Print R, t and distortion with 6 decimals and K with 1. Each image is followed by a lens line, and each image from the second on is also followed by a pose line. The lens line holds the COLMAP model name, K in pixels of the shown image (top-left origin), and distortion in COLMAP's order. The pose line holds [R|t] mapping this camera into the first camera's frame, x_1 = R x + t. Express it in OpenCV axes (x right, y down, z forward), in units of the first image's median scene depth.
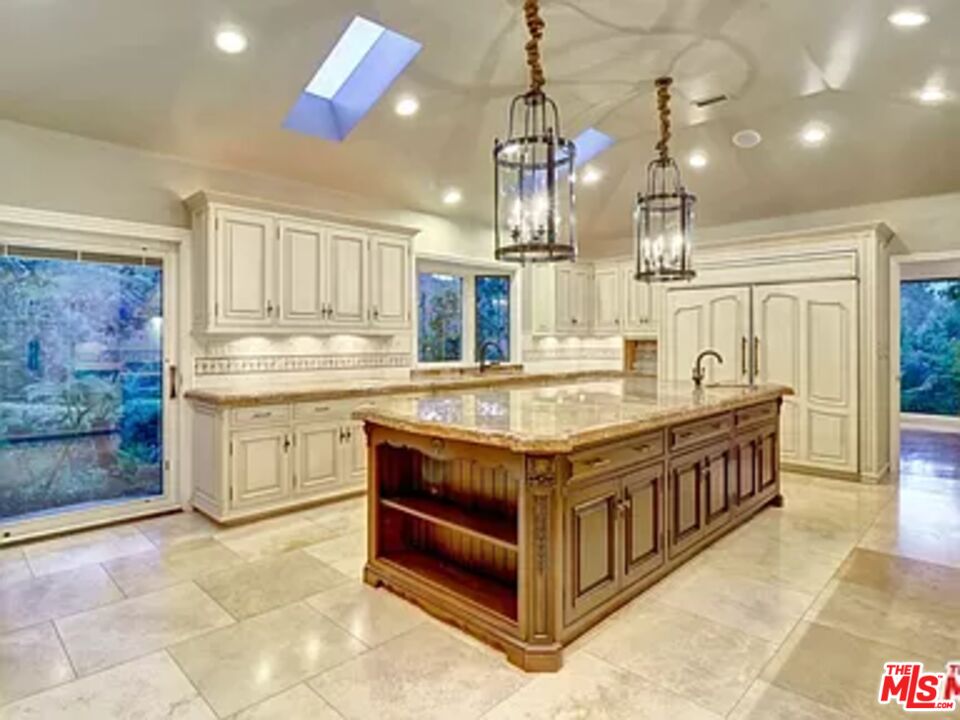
lens RADIAL K [[543.8, 0, 476.8], [0, 543.8, 338.9], [0, 0, 1]] dist [-0.006386, -0.003061]
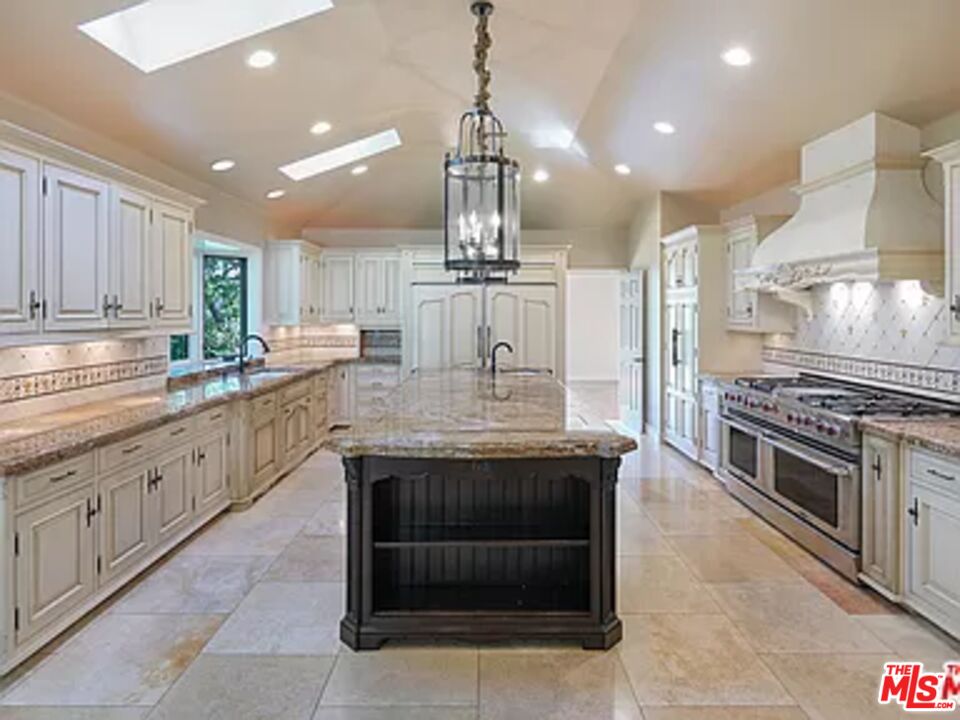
lens RADIAL K [[531.8, 0, 485.5], [0, 531.8, 308.3], [0, 0, 1]] dist [0.002167, -0.000210]
pose [[0.706597, 0.006245, 0.707588, -0.383384], [-0.002483, 0.999977, -0.006346, -0.042010], [-0.707611, 0.002727, 0.706597, 0.168425]]
